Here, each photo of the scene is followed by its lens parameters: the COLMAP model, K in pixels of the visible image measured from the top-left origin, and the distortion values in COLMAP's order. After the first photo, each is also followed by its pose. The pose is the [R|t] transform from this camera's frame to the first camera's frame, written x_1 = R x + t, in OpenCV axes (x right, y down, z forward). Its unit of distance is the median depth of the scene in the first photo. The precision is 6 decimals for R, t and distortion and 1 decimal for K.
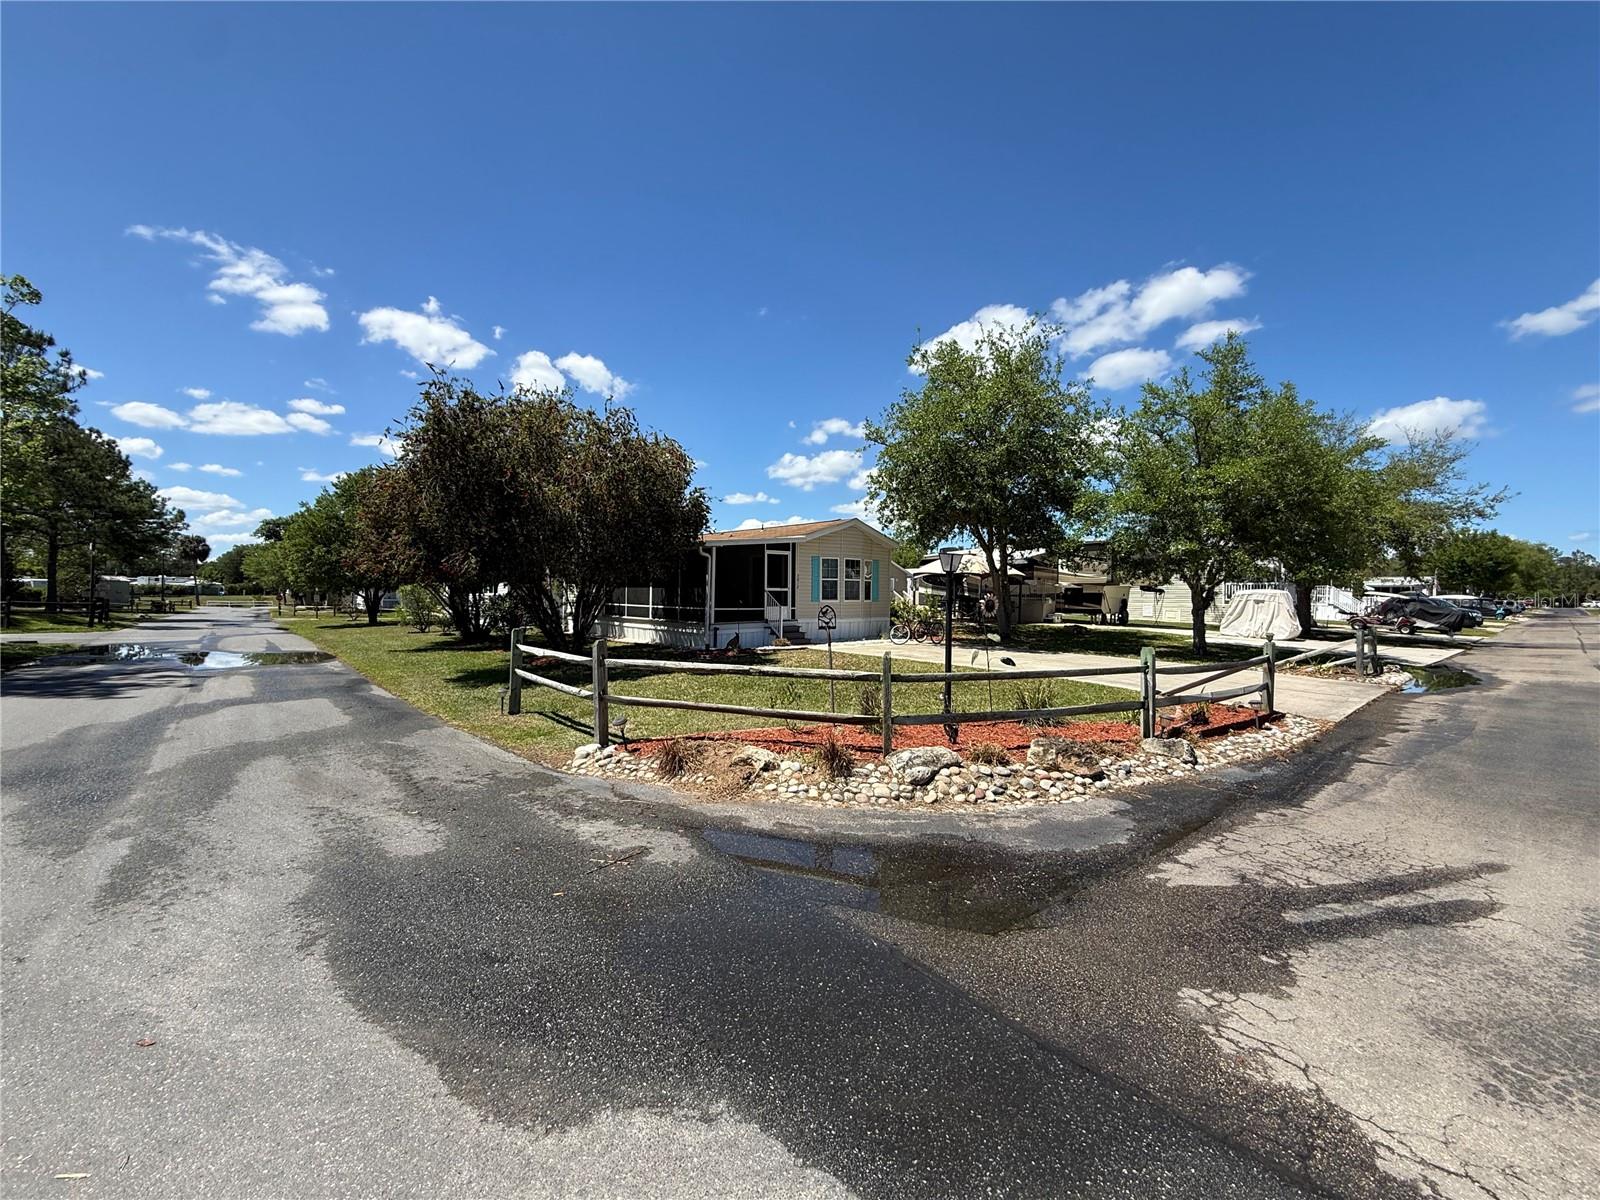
lens RADIAL K [[636.2, 0, 798.2], [0, 636.2, 596.0], [0, 0, 1]] dist [0.001811, 0.000257]
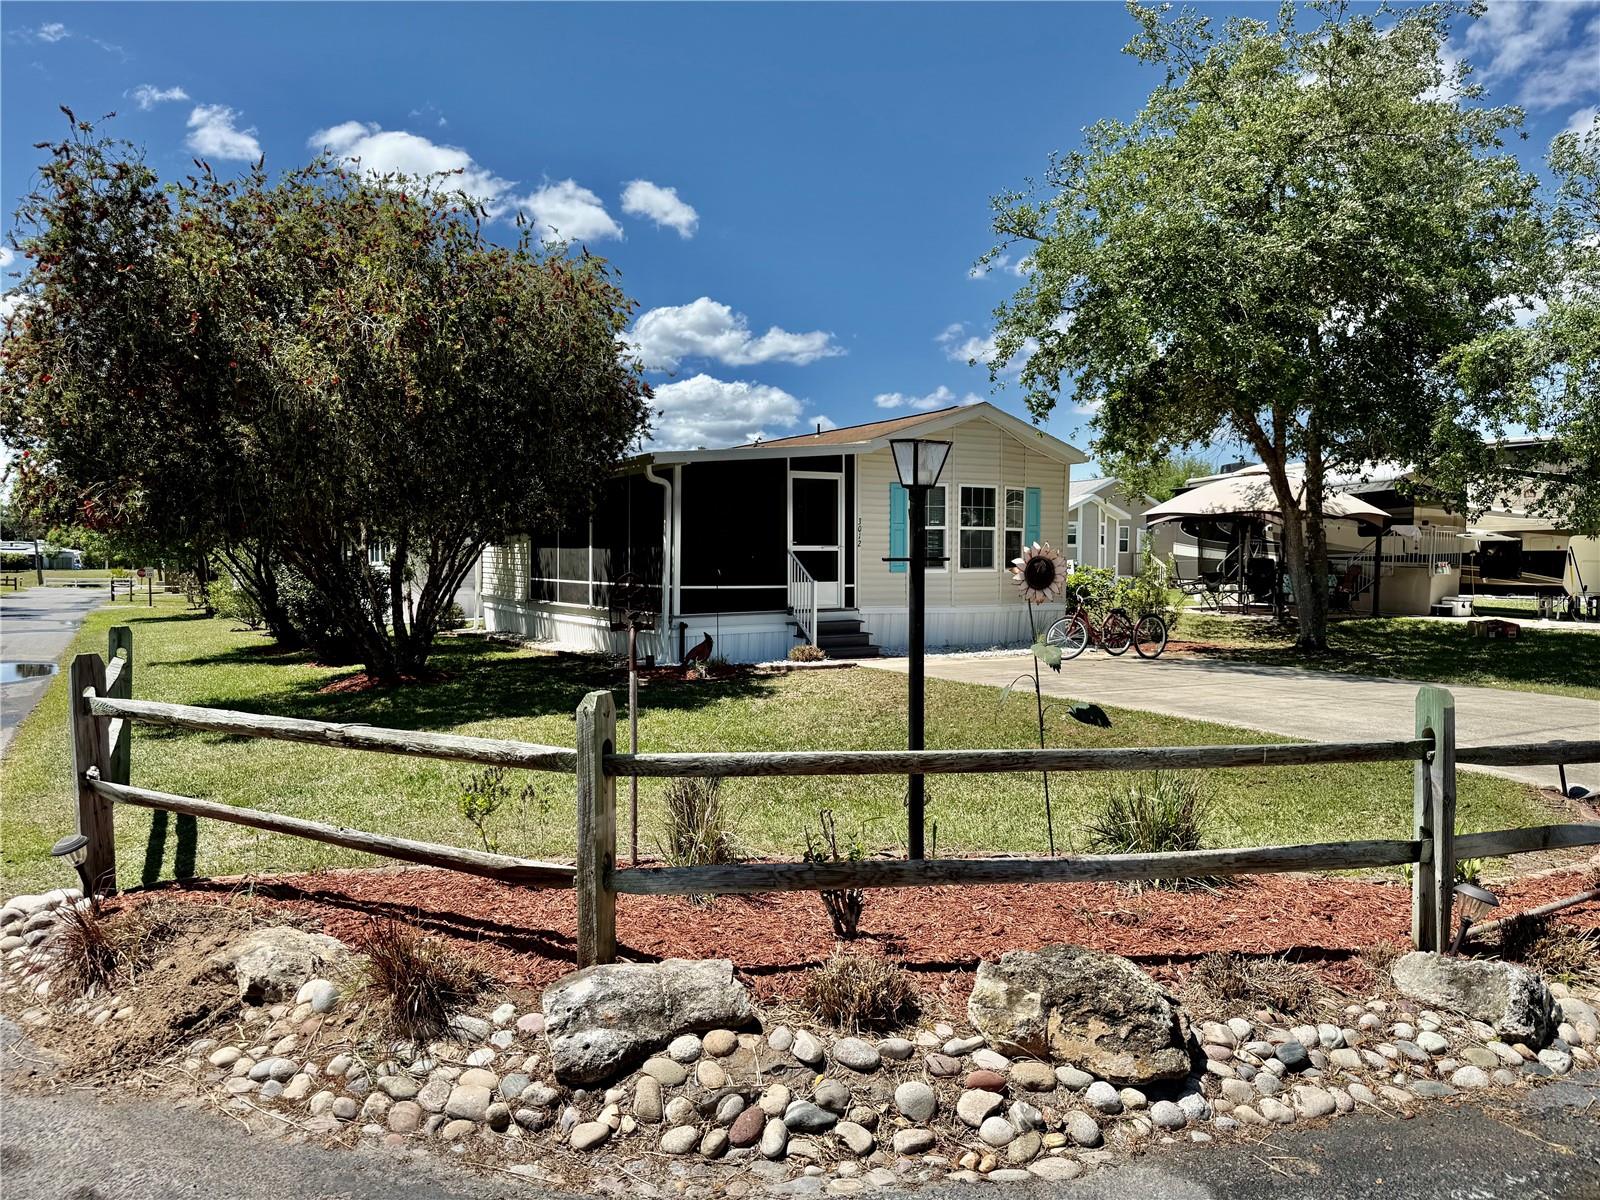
lens RADIAL K [[1122.5, 0, 797.7], [0, 1122.5, 602.6], [0, 0, 1]] dist [0.056485, -0.072514]
pose [[0.982367, -0.000024, -0.186962, 0.135477], [0.006045, 0.999481, 0.031633, 0.005029], [0.186864, -0.032205, 0.981858, 0.136995]]
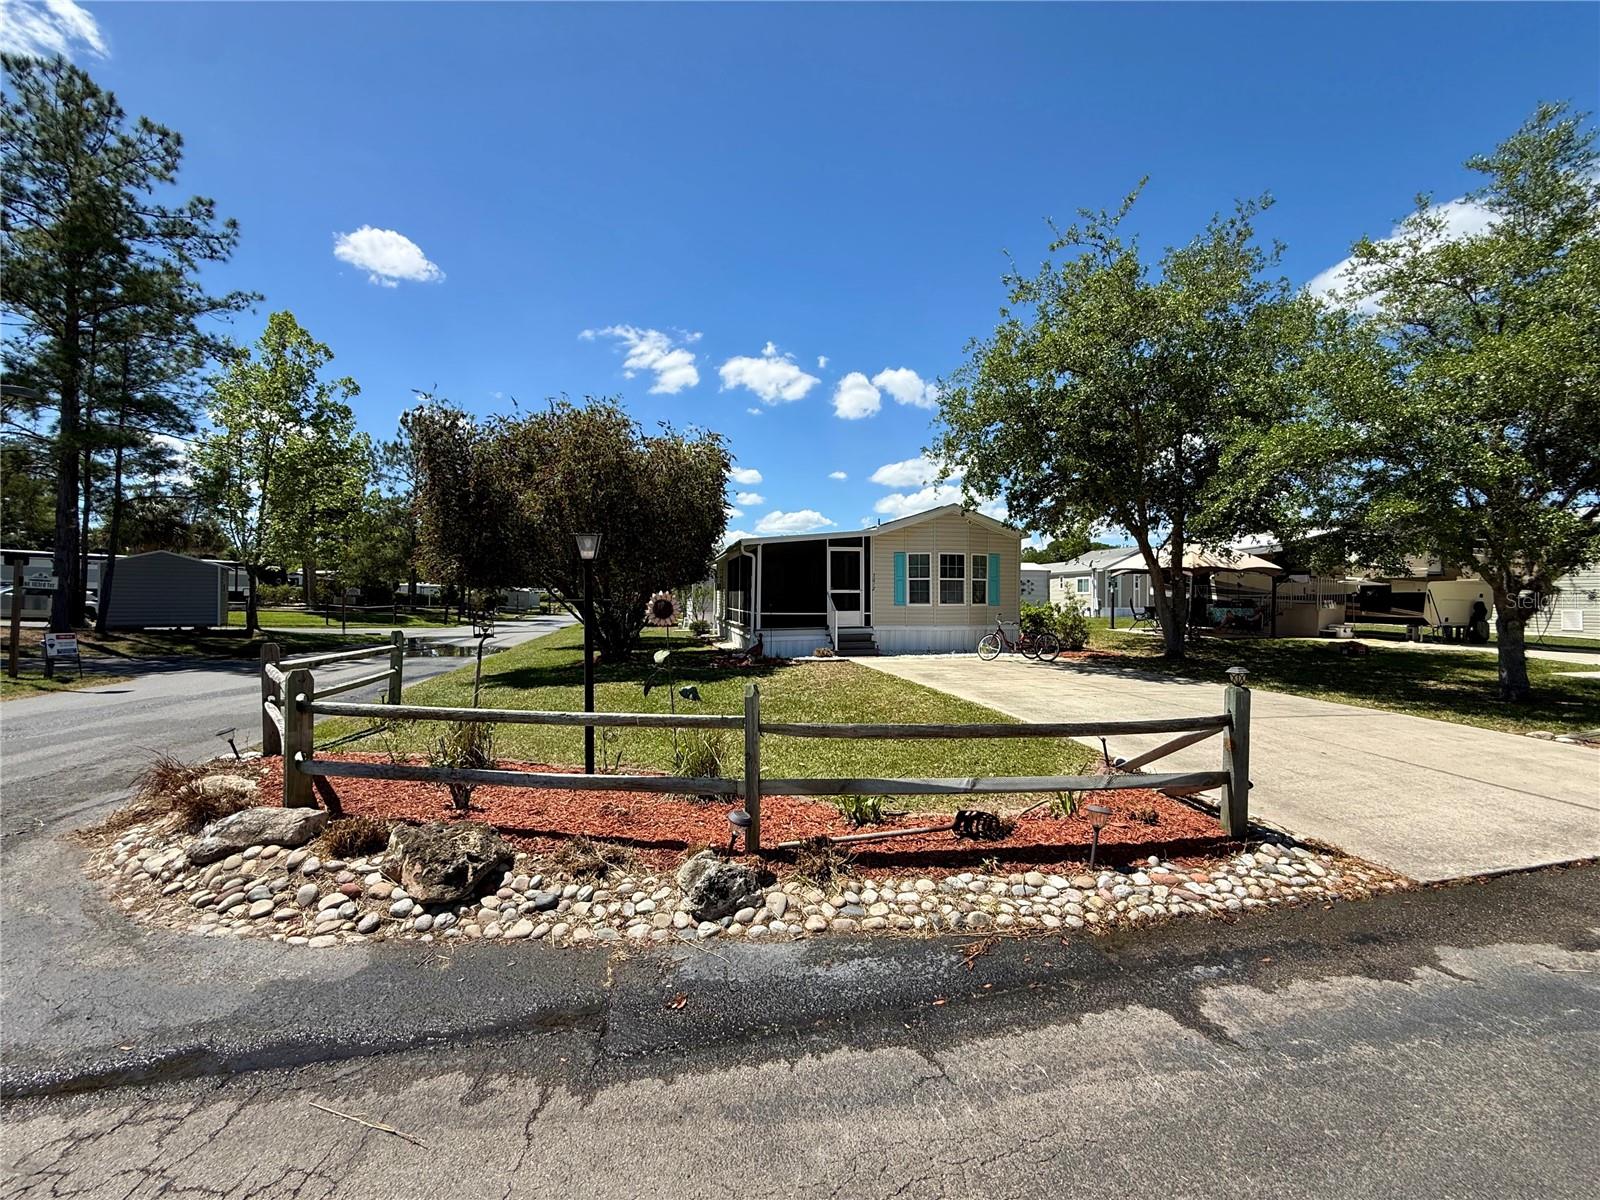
lens RADIAL K [[639.4, 0, 796.5], [0, 639.4, 598.6], [0, 0, 1]] dist [-0.000204, -0.000416]
pose [[0.884900, -0.004485, -0.465760, 0.354711], [0.002758, 0.999987, -0.004390, 0.003431], [0.465774, 0.002601, 0.884900, 0.220976]]
